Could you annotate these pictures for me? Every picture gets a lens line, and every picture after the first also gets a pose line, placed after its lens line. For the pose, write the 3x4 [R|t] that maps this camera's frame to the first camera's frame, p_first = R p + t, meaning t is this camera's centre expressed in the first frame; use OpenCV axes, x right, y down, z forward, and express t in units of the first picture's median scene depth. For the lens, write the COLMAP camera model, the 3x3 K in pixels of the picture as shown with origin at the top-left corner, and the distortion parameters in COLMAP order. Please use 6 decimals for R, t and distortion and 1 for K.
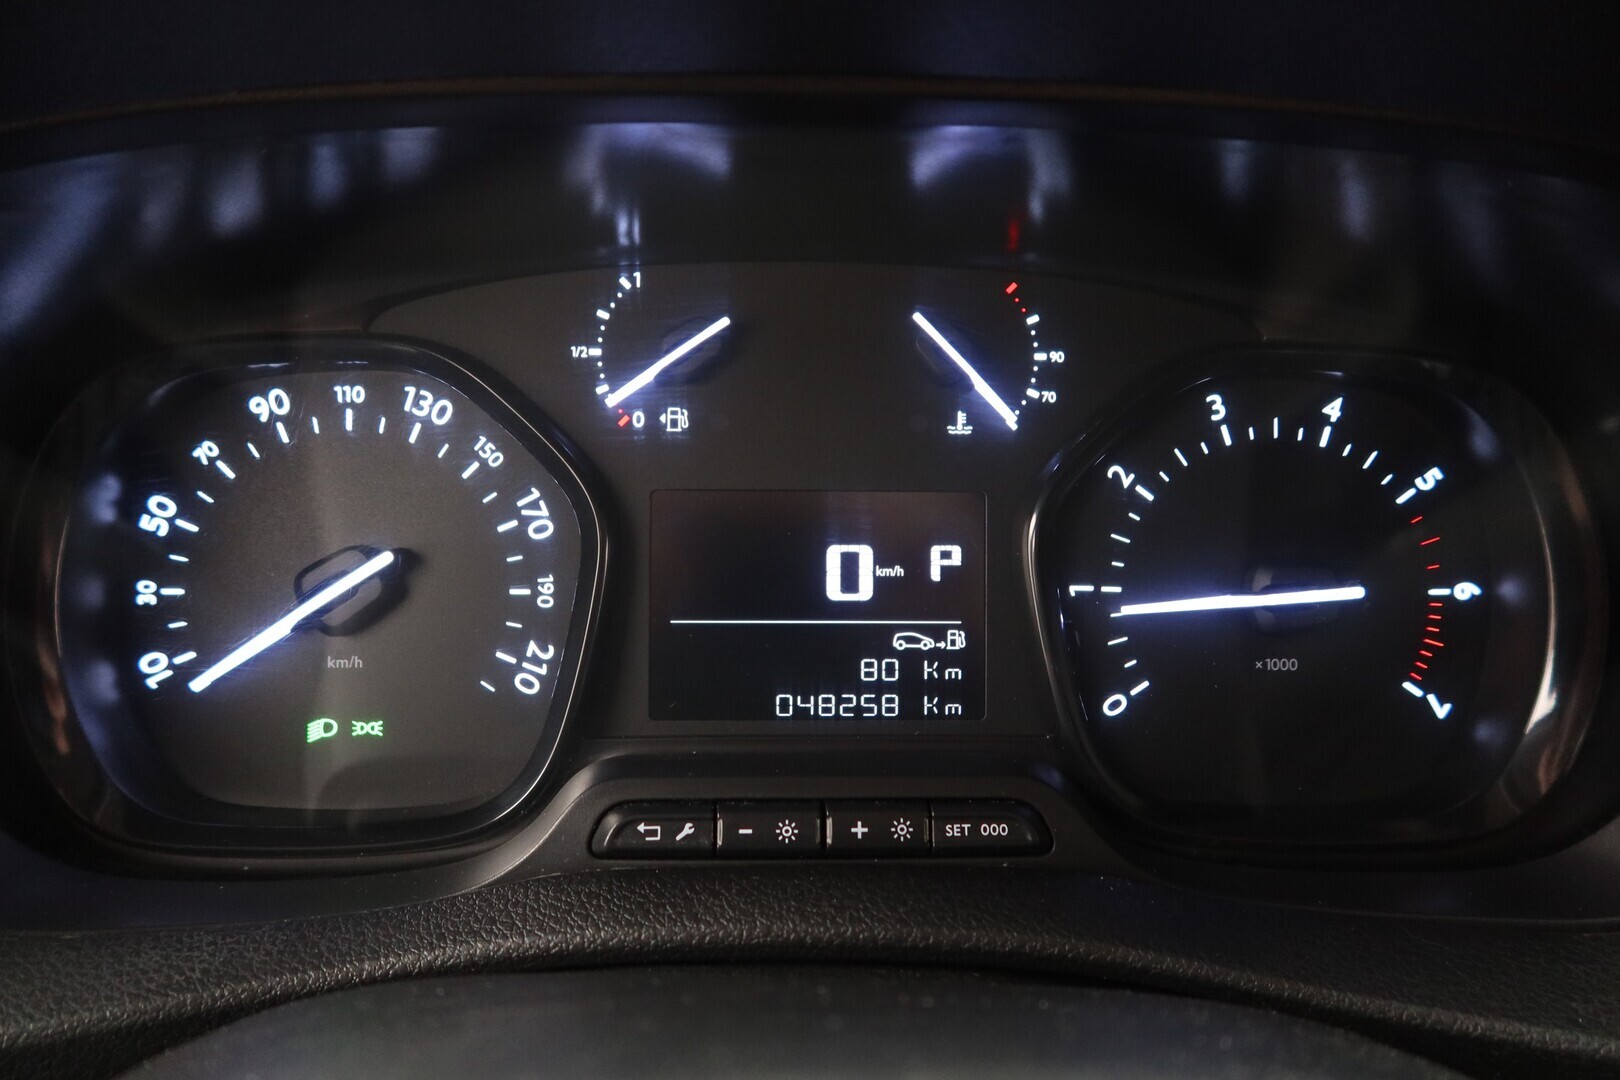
lens RADIAL K [[1048.9, 0, 810.0], [0, 1048.9, 540.0], [0, 0, 1]] dist [0.002941, 0.000062]
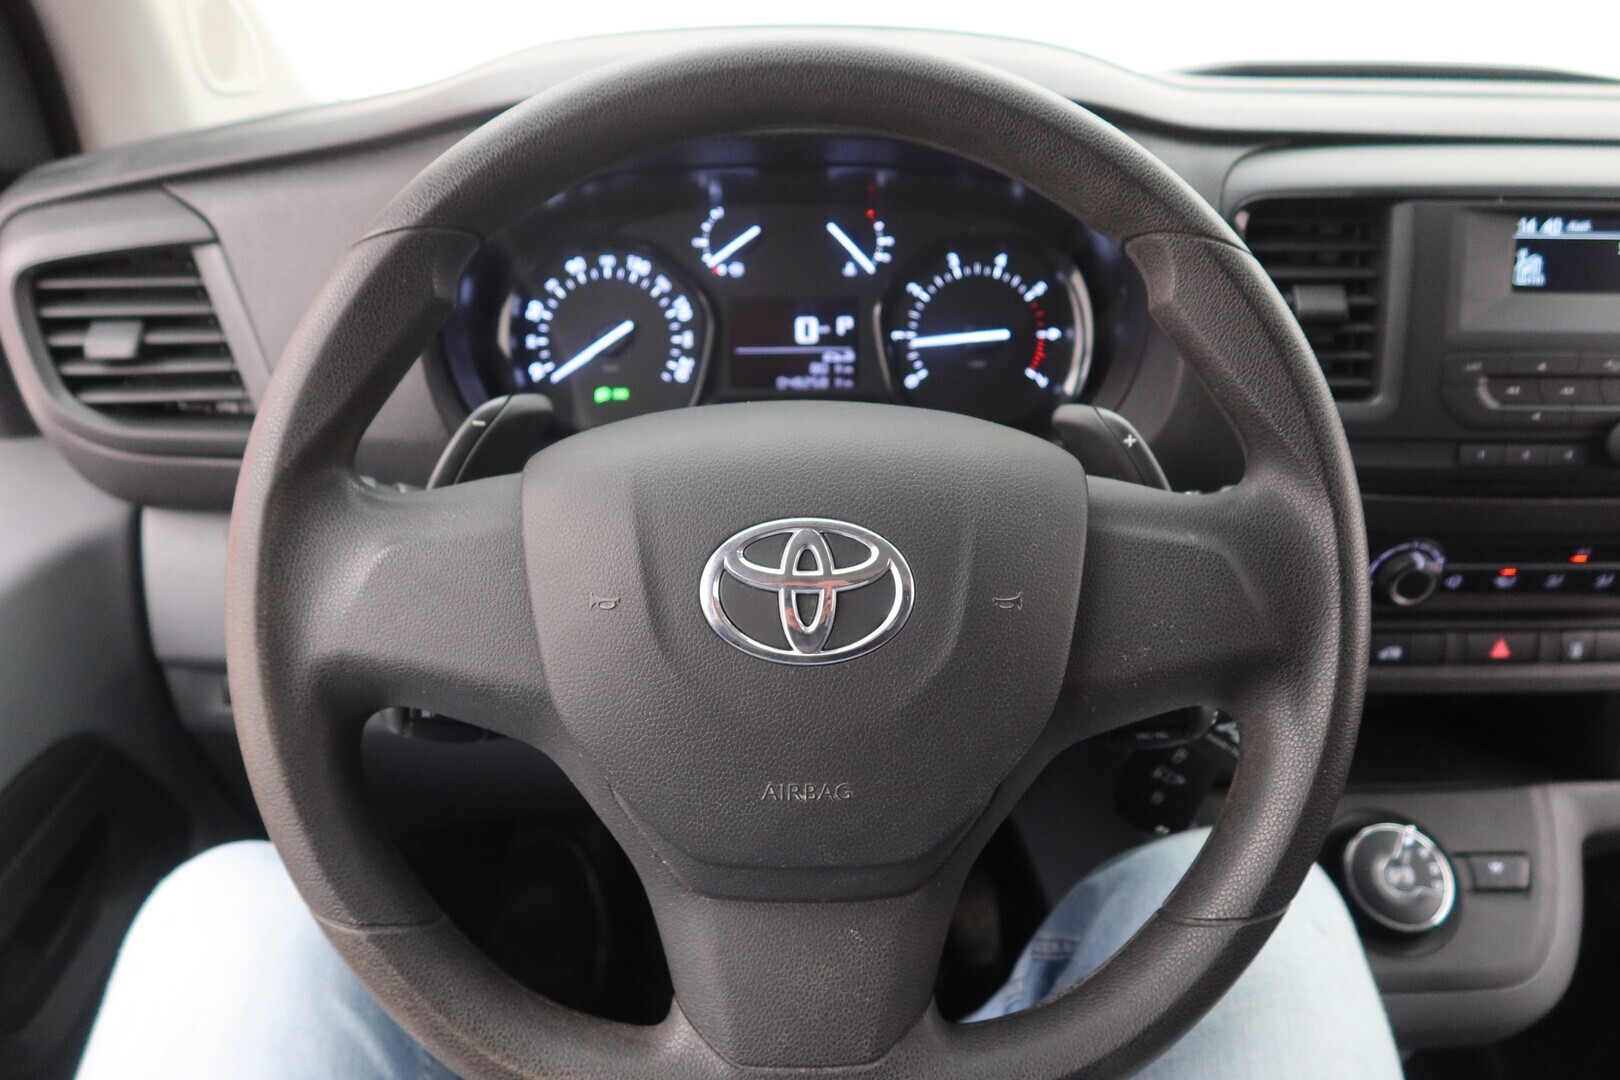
lens RADIAL K [[1048.9, 0, 810.0], [0, 1048.9, 540.0], [0, 0, 1]] dist [0.002941, 0.000062]
pose [[0.999922, -0.011684, -0.004326, 0.050783], [0.012422, 0.961565, 0.274297, -0.177380], [0.000954, -0.274330, 0.961635, -1.584242]]
